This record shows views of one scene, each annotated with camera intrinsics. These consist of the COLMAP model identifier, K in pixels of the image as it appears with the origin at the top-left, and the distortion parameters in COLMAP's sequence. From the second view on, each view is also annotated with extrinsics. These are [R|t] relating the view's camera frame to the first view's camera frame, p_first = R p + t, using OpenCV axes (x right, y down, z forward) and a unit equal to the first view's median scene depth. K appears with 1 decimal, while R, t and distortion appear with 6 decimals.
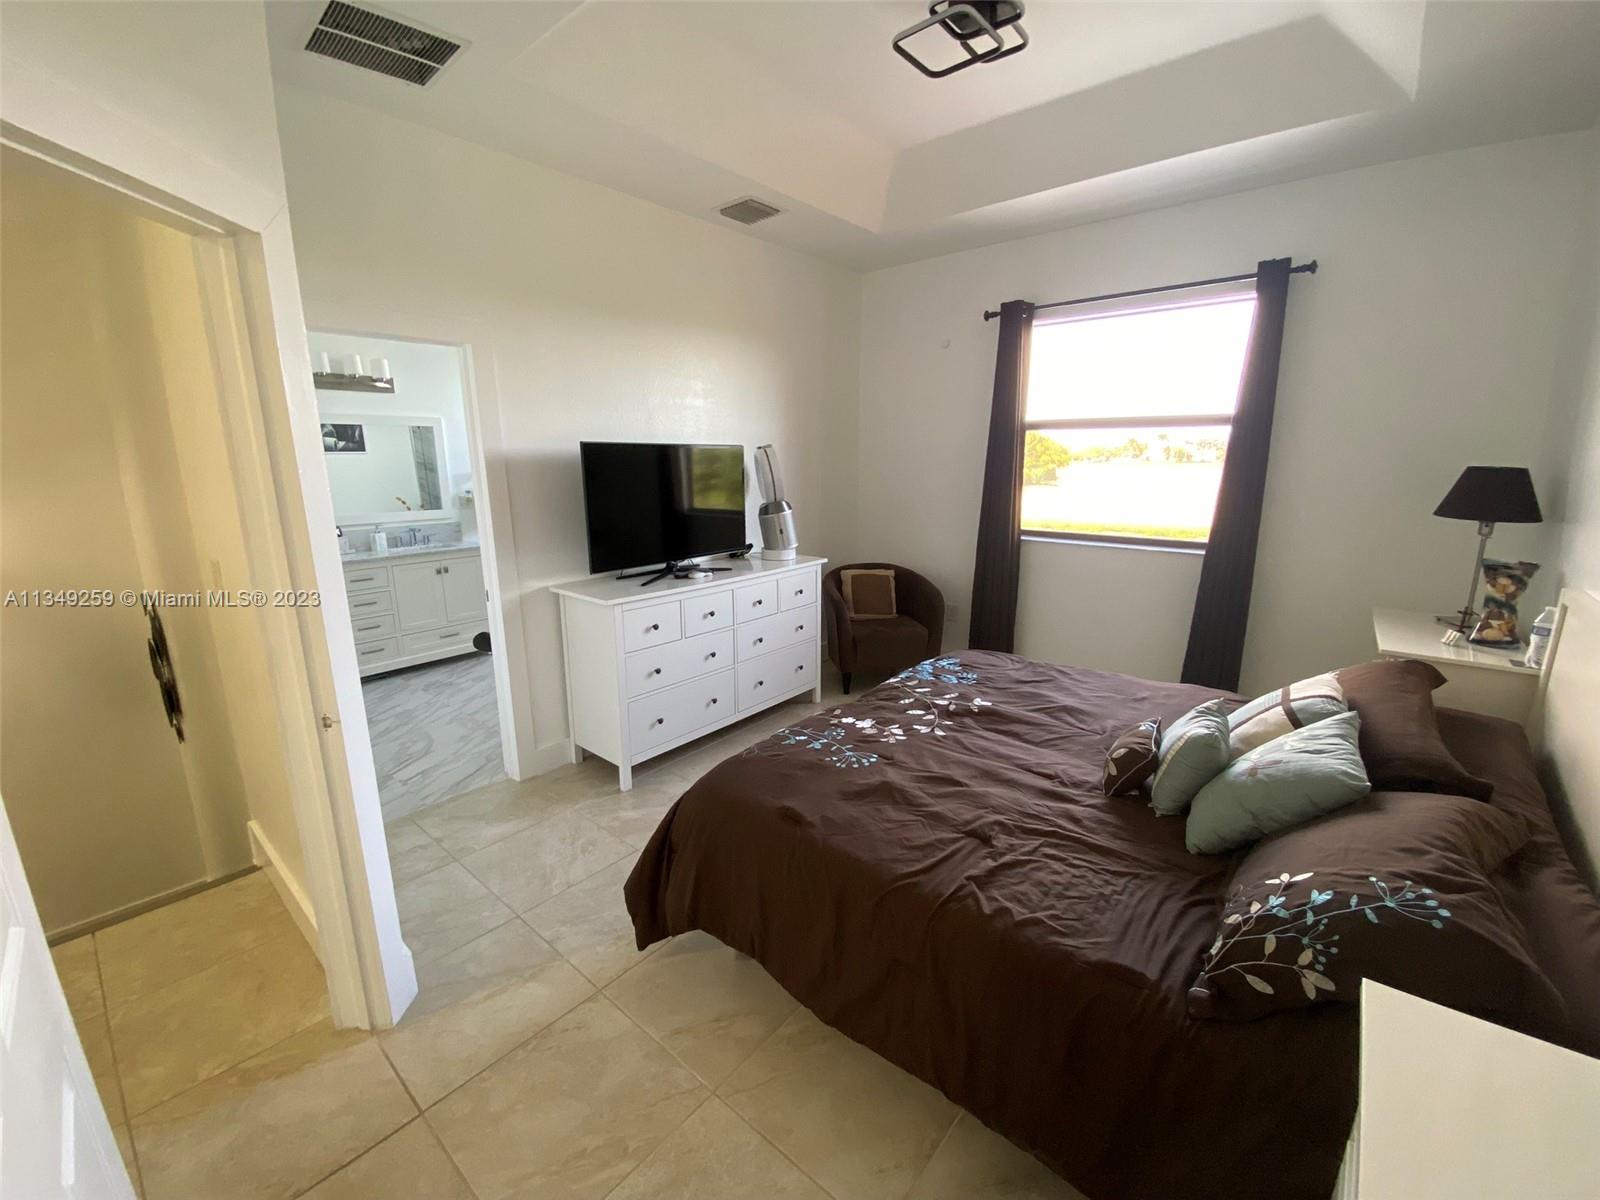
lens RADIAL K [[648.9, 0, 786.0], [0, 648.9, 591.6], [0, 0, 1]] dist [0.007350, -0.012698]
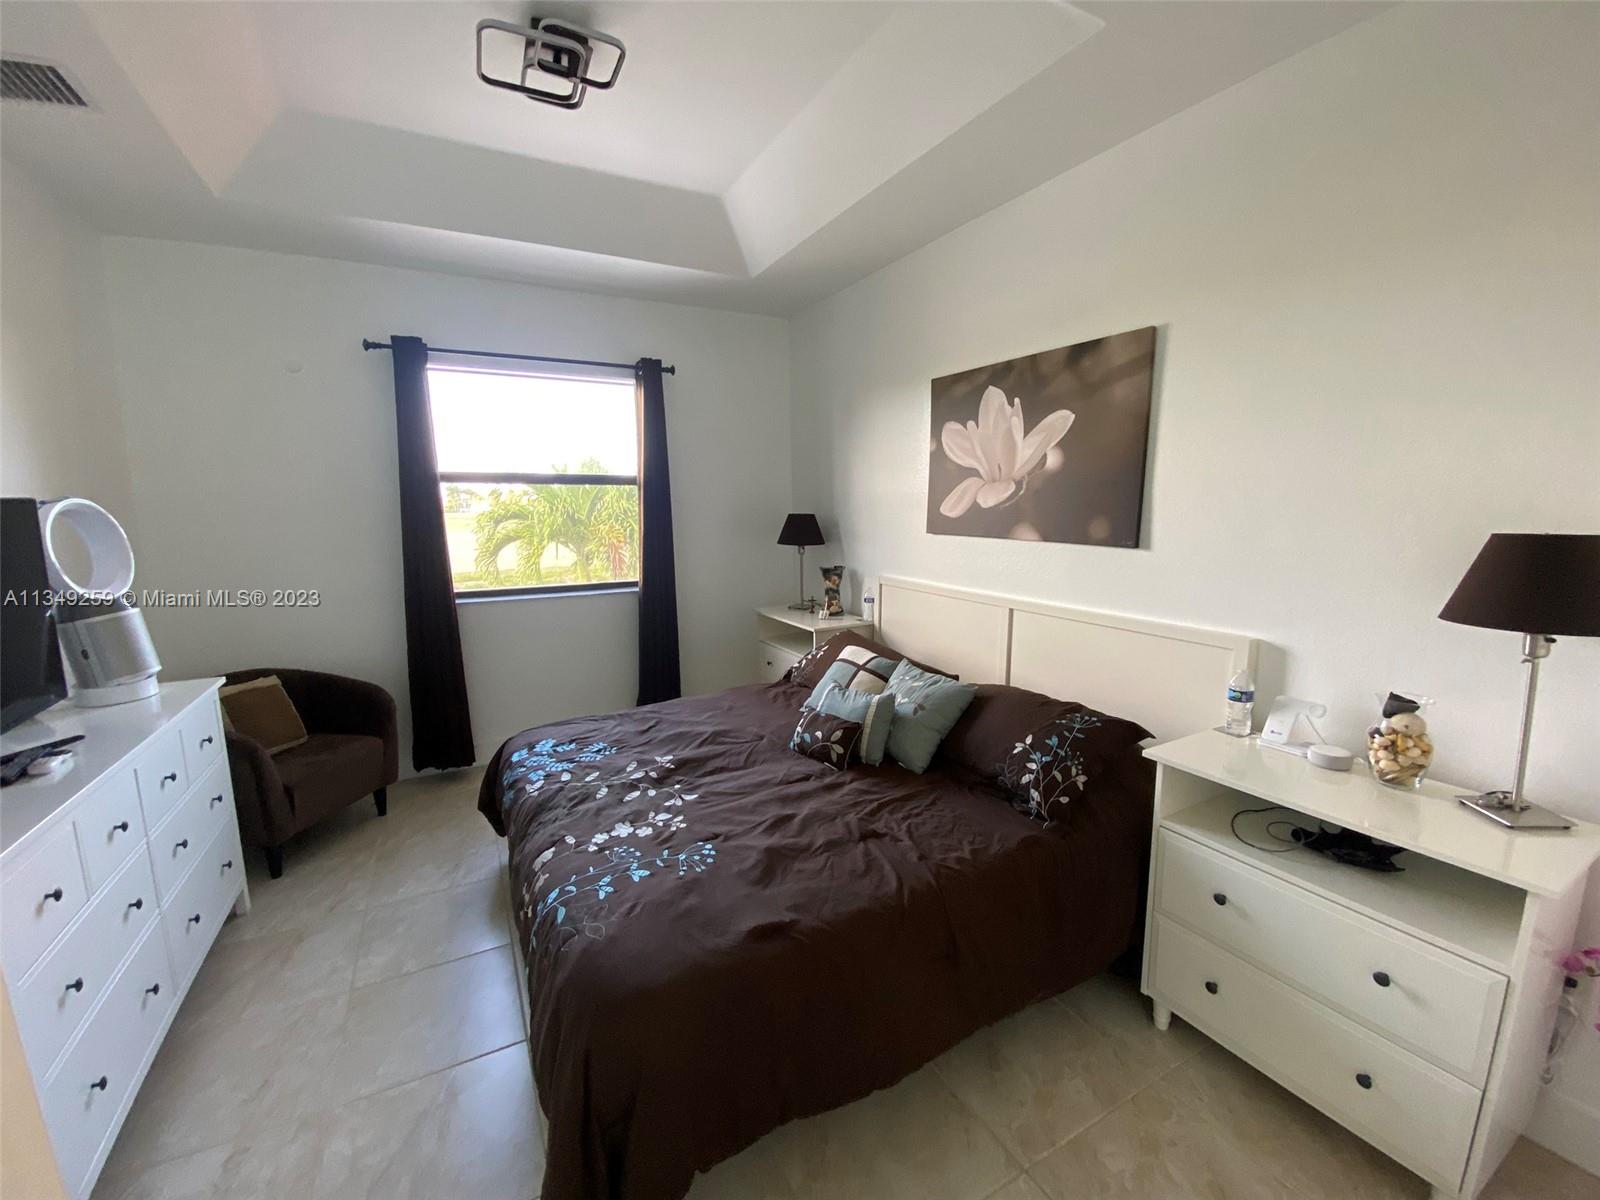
lens RADIAL K [[648.9, 0, 791.1], [0, 648.9, 594.4], [0, 0, 1]] dist [0.007350, -0.012698]
pose [[0.353848, -0.133805, 0.925682, -0.509510], [0.200672, 0.977527, 0.064591, -0.098318], [-0.913522, 0.162904, 0.372747, 0.415734]]
